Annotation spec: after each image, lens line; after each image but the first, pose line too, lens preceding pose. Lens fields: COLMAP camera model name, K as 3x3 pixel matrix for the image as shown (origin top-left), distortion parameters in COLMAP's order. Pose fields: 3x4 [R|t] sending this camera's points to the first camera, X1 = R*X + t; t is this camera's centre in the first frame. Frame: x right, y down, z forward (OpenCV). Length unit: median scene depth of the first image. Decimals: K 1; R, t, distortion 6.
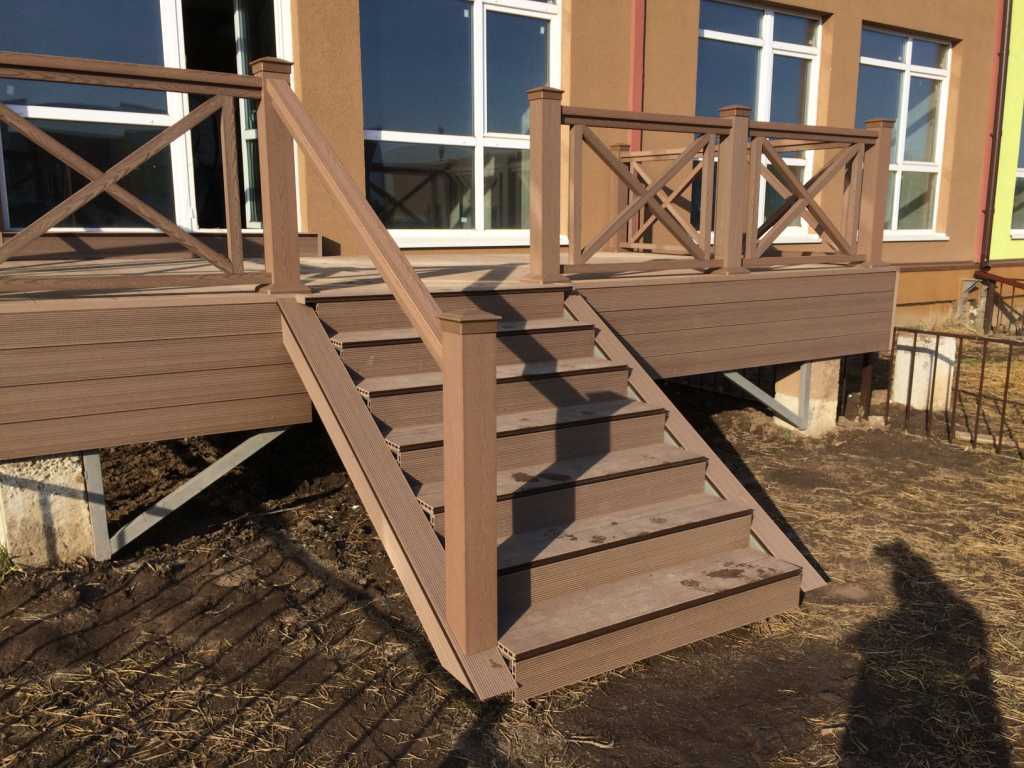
lens RADIAL K [[885.6, 0, 504.1], [0, 885.6, 389.3], [0, 0, 1]] dist [0.096254, -0.148074]
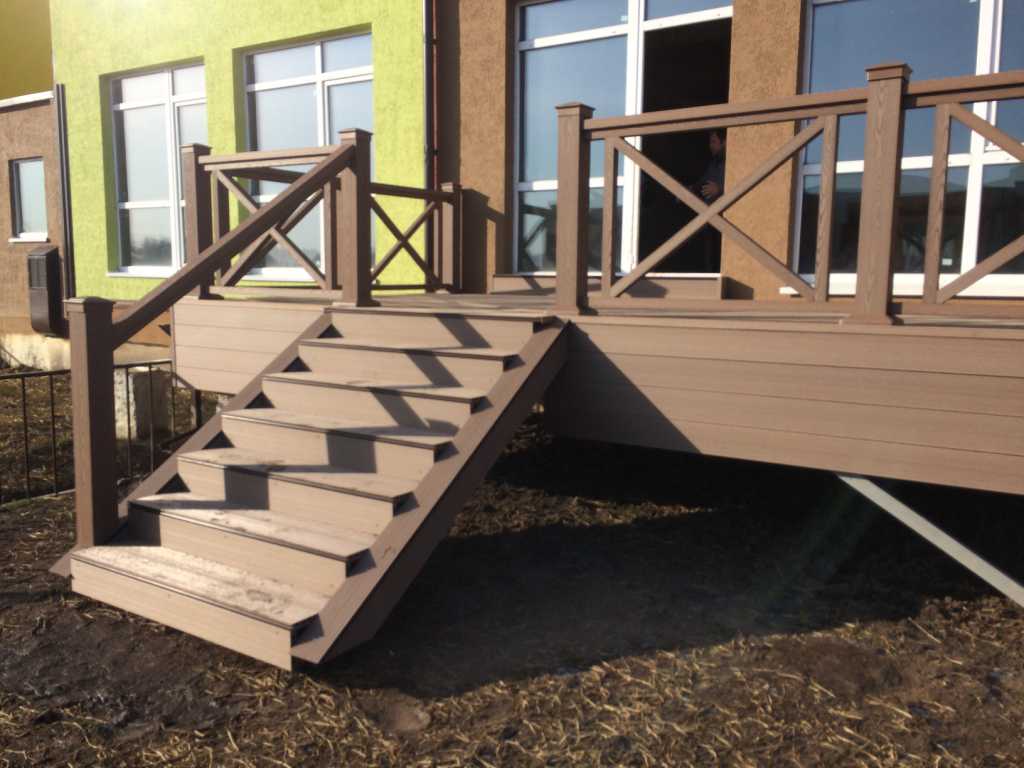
lens RADIAL K [[871.7, 0, 486.6], [0, 871.7, 380.0], [0, 0, 1]] dist [0.101206, -0.111130]
pose [[0.383657, 0.105258, -0.917457, 1.126910], [-0.184354, 0.982215, 0.035596, -0.094849], [0.904887, 0.155480, 0.396239, 0.765490]]
